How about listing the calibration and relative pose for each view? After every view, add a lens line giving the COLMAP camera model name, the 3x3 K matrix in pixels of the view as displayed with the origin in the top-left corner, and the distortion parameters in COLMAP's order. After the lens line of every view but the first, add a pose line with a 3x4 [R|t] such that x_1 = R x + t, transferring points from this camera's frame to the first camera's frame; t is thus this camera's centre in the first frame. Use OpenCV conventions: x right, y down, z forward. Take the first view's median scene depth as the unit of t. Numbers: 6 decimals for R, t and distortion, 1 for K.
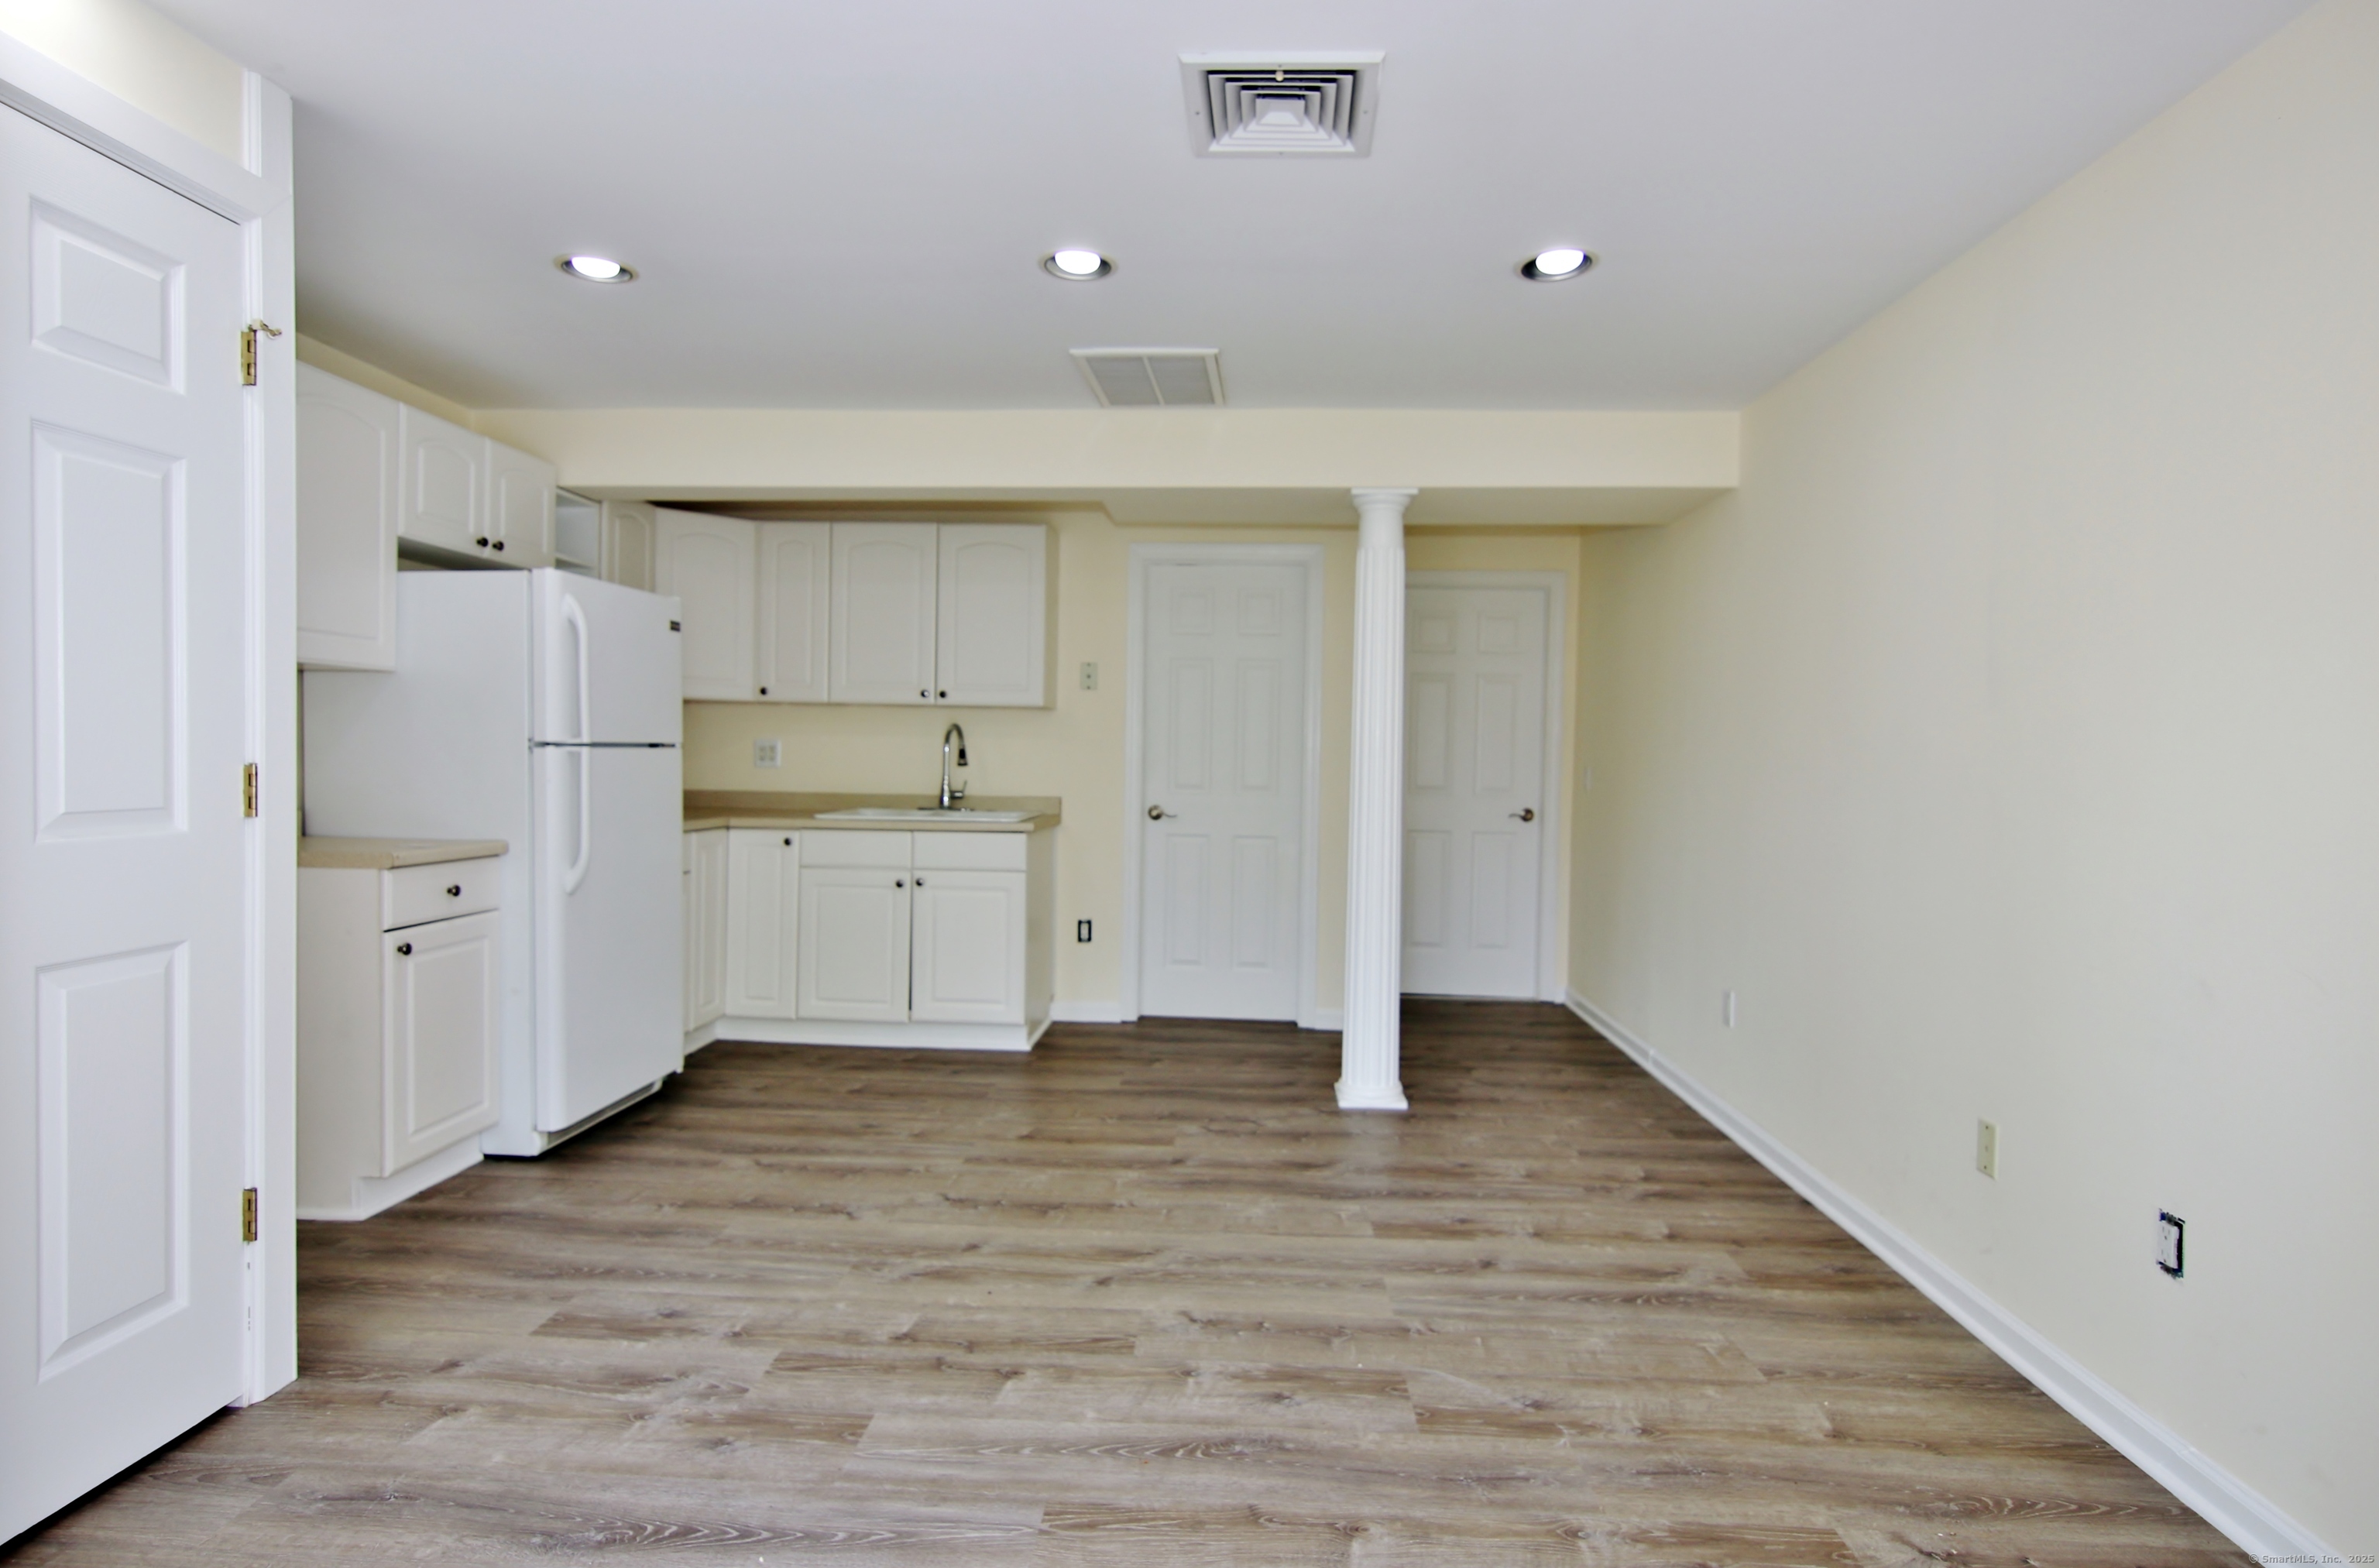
lens RADIAL K [[1180.6, 0, 1189.5], [0, 1180.6, 784.0], [0, 0, 1]] dist [0.000476, 0.000102]
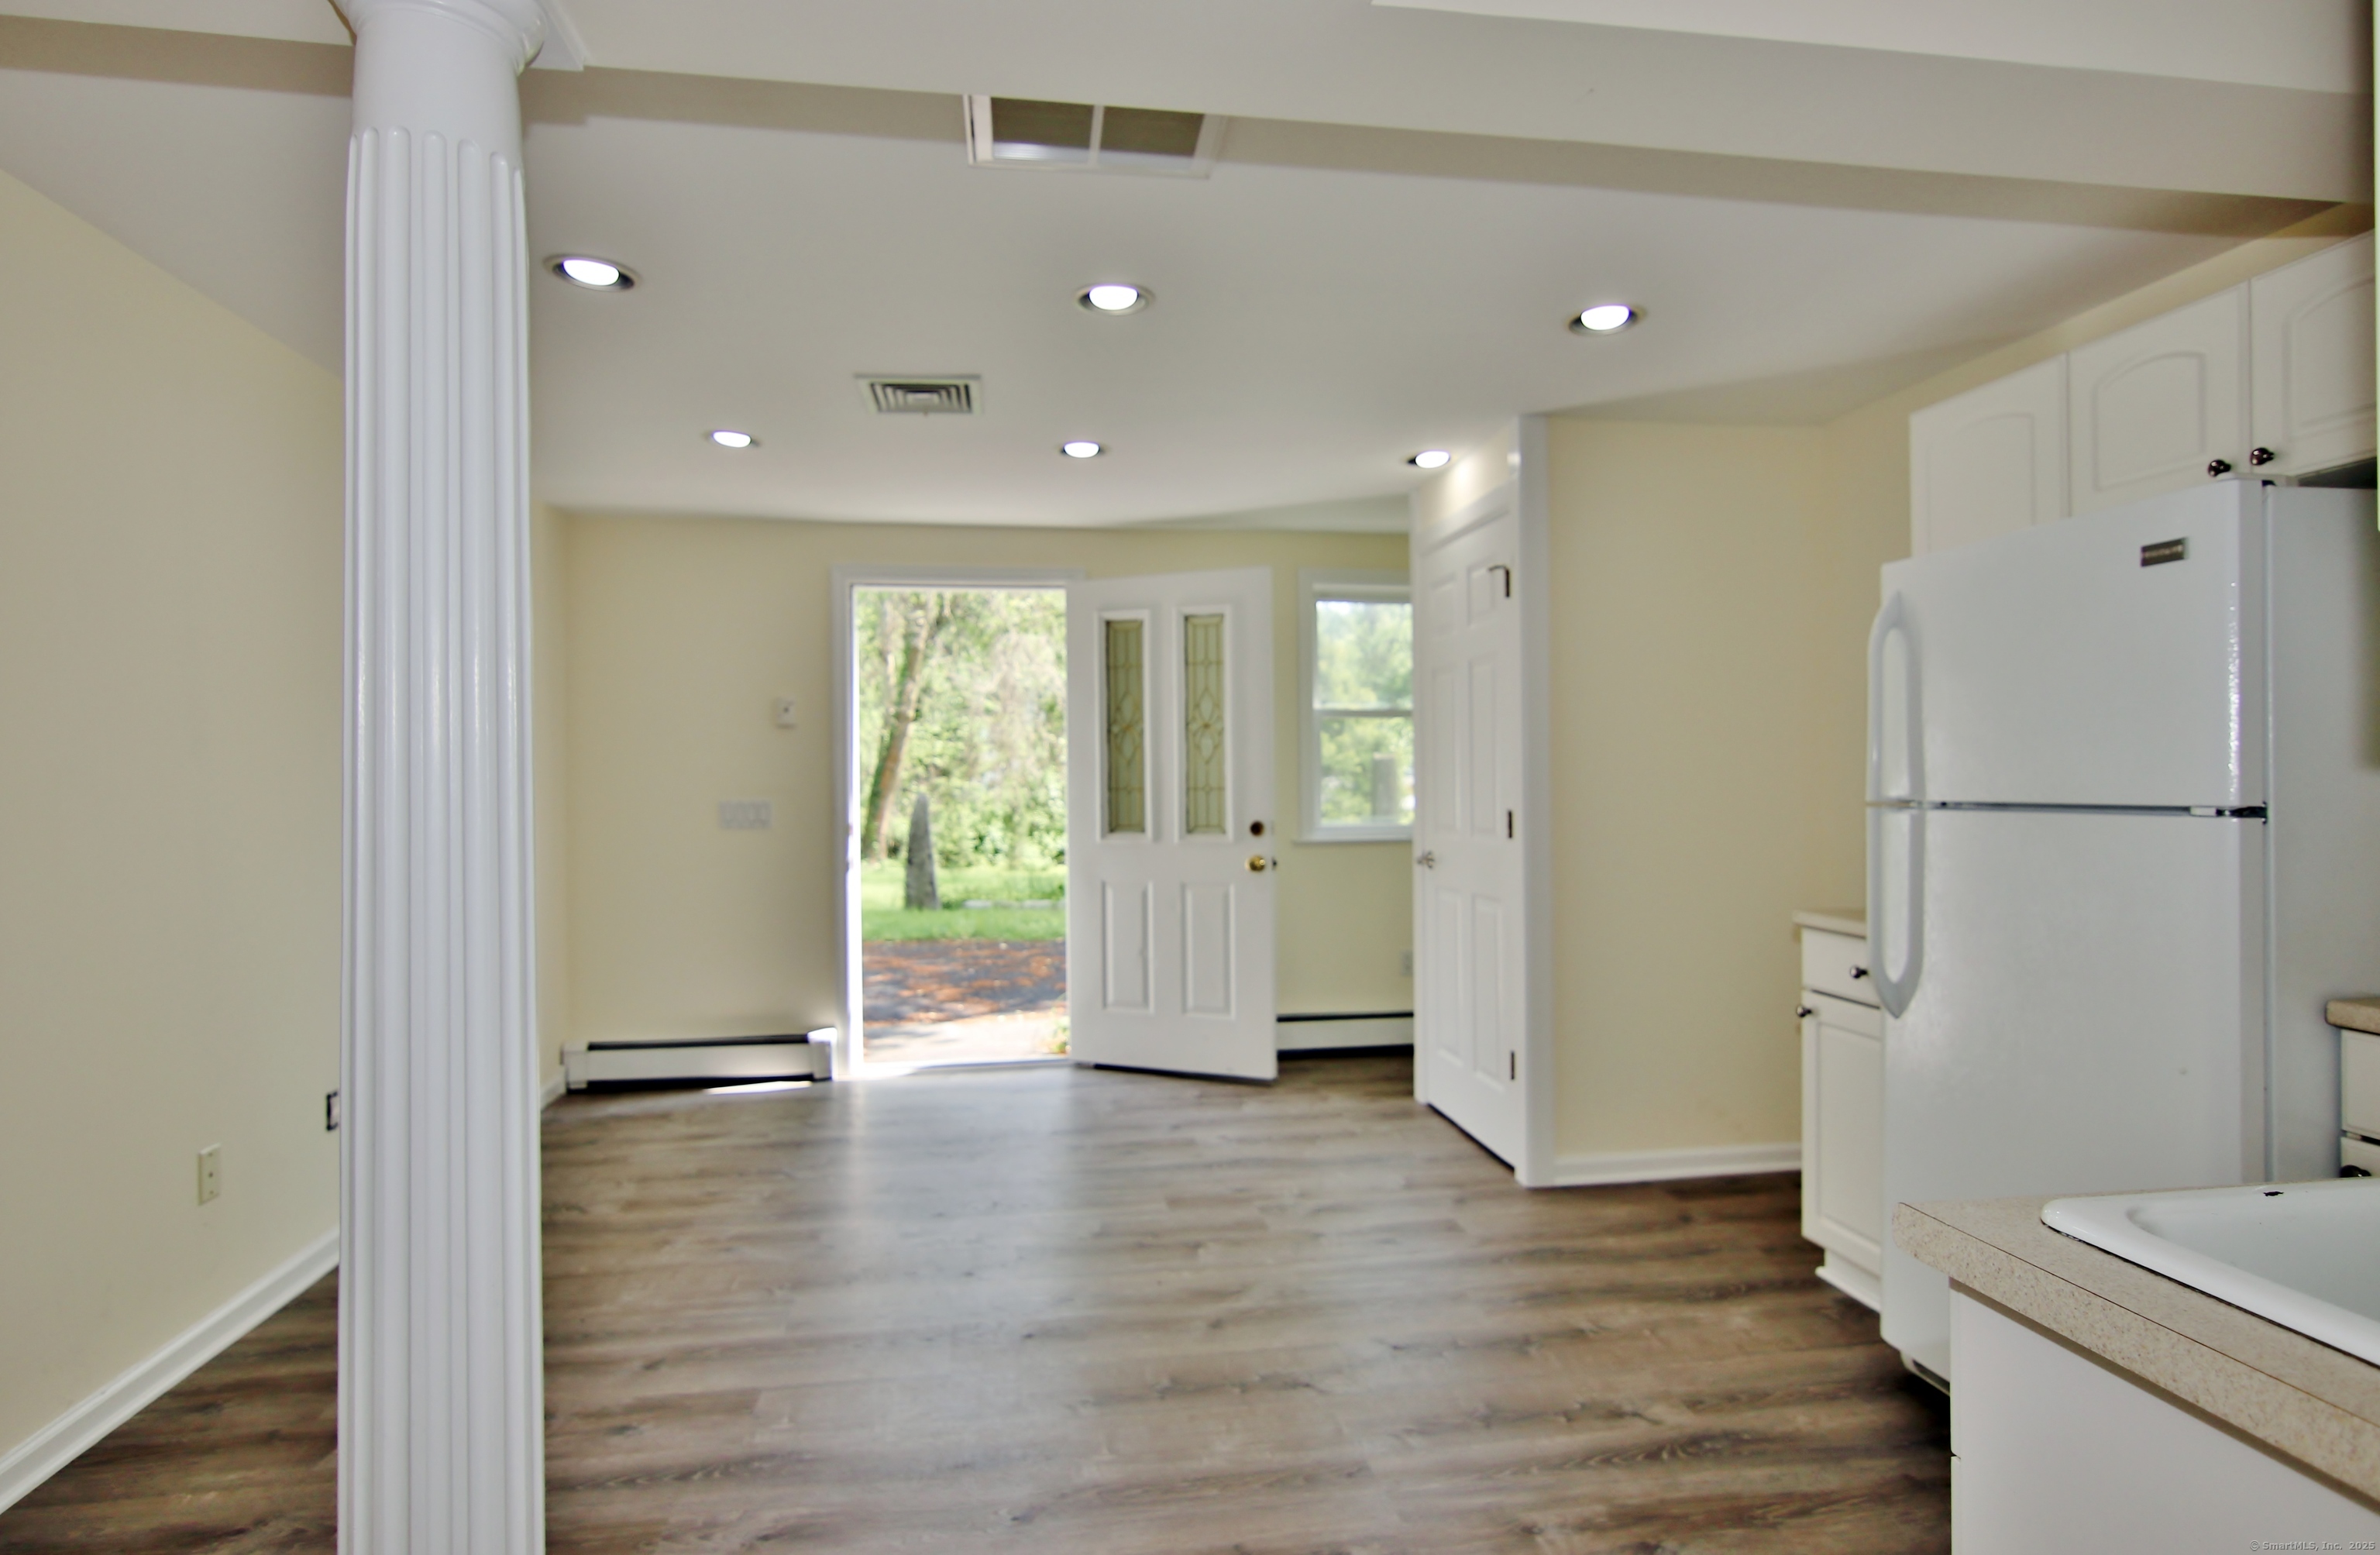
lens RADIAL K [[1240.8, 0, 1190.0], [0, 1240.8, 777.5], [0, 0, 1]] dist [0.000368, -0.000307]
pose [[-0.976506, -0.010700, -0.215223, 0.060389], [-0.015685, 0.999646, 0.021470, -0.074655], [0.214917, 0.024342, -0.976329, 2.062598]]
